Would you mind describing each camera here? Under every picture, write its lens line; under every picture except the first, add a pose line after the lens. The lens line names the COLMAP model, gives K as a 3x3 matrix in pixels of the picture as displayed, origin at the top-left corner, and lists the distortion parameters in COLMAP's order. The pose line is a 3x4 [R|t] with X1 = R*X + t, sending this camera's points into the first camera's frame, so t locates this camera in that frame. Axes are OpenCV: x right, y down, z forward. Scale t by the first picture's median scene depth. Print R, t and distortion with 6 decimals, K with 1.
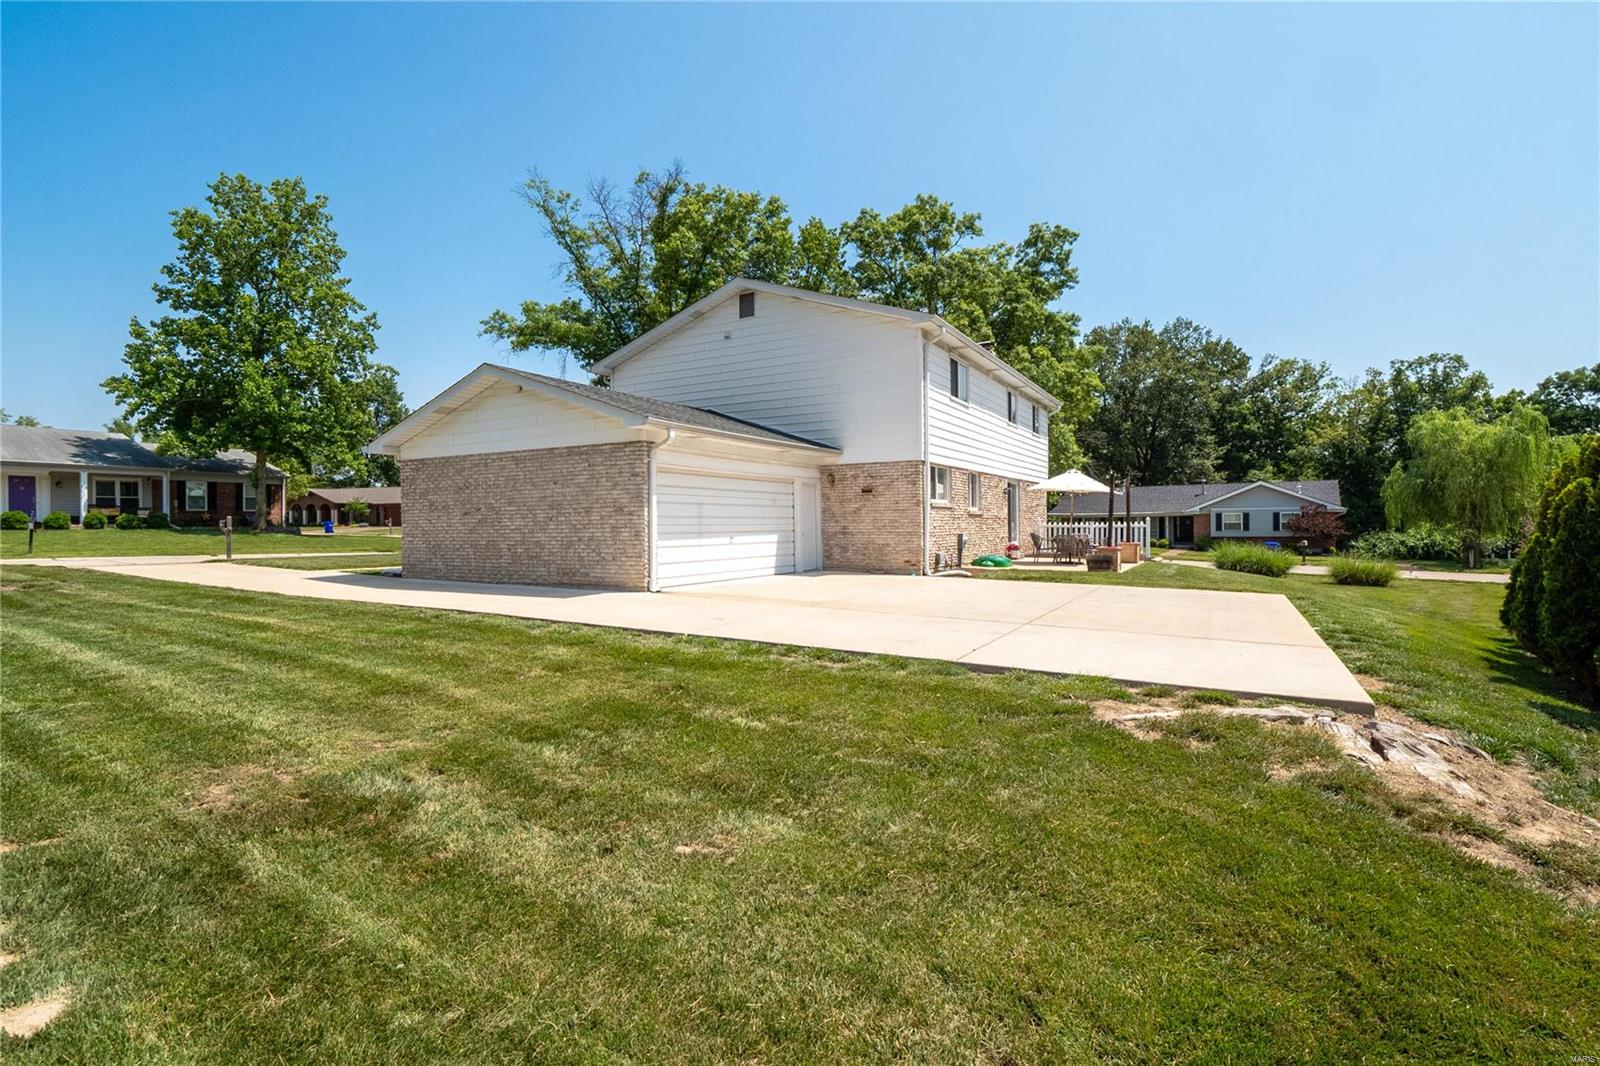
lens RADIAL K [[753.0, 0, 800.0], [0, 753.0, 533.0], [0, 0, 1]] dist [-0.001224, -0.000065]
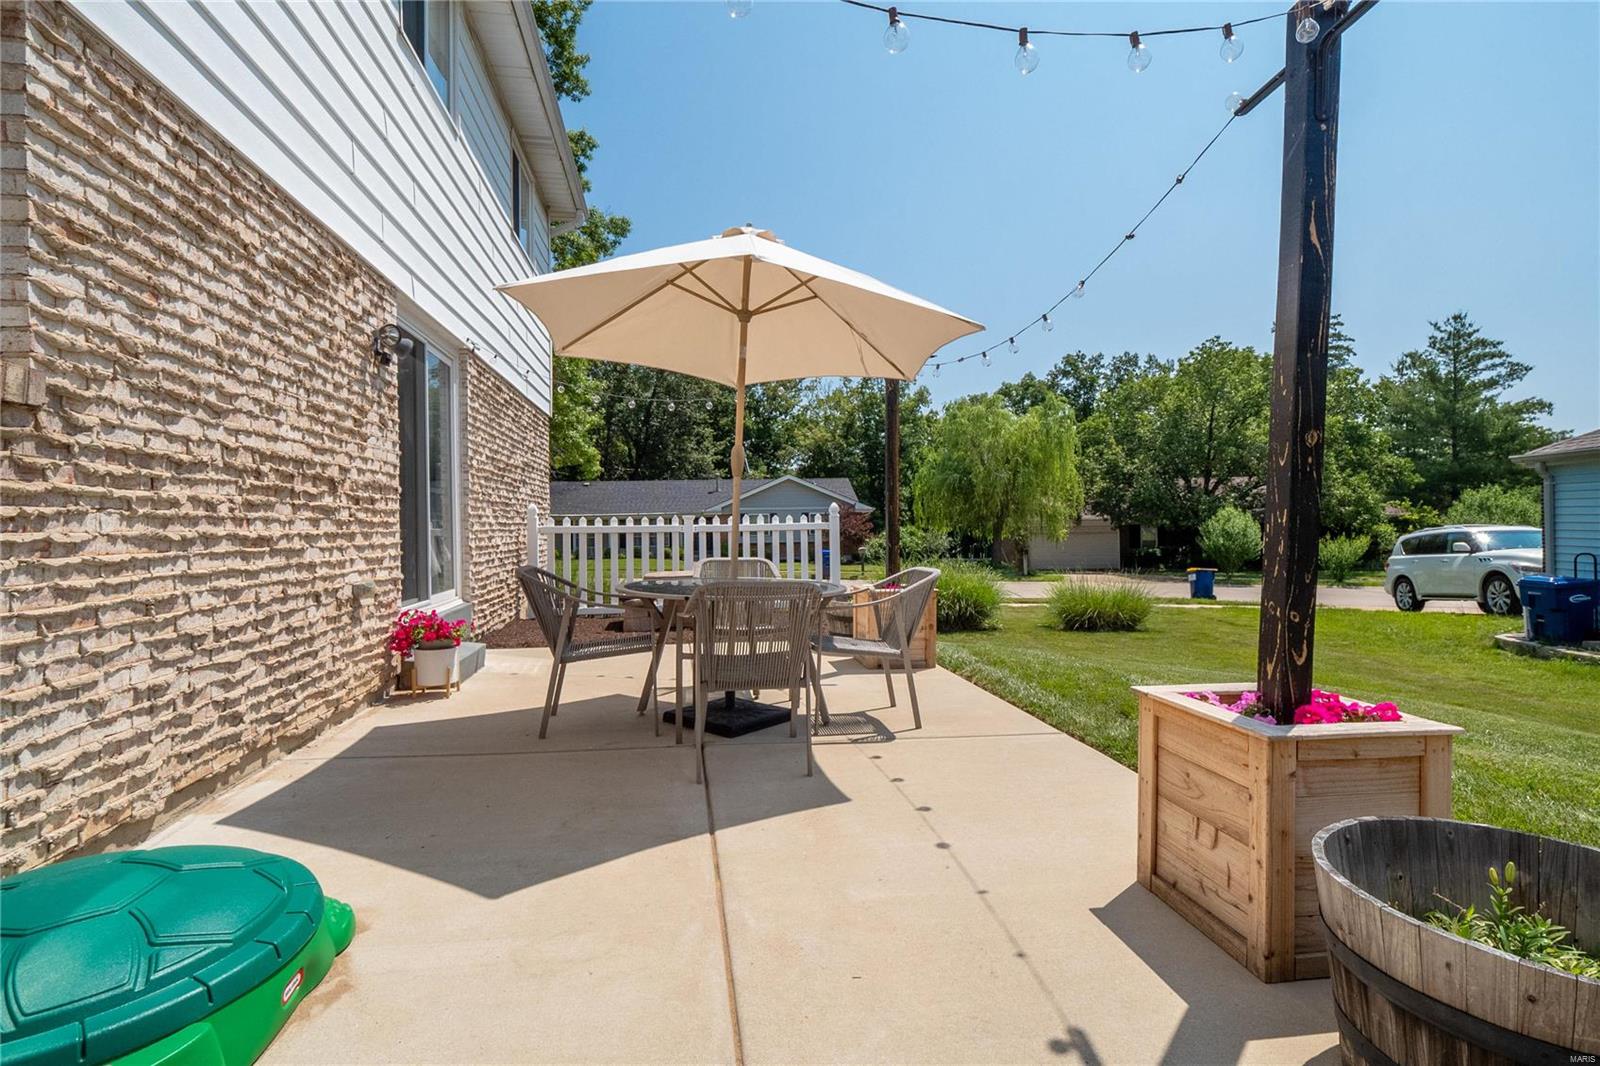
lens RADIAL K [[753.0, 0, 800.0], [0, 753.0, 533.0], [0, 0, 1]] dist [-0.001224, -0.000065]
pose [[0.784325, -0.009406, 0.620279, 0.089928], [0.012290, 0.999924, -0.000377, -0.002690], [-0.620229, 0.007919, 0.784381, 0.295315]]
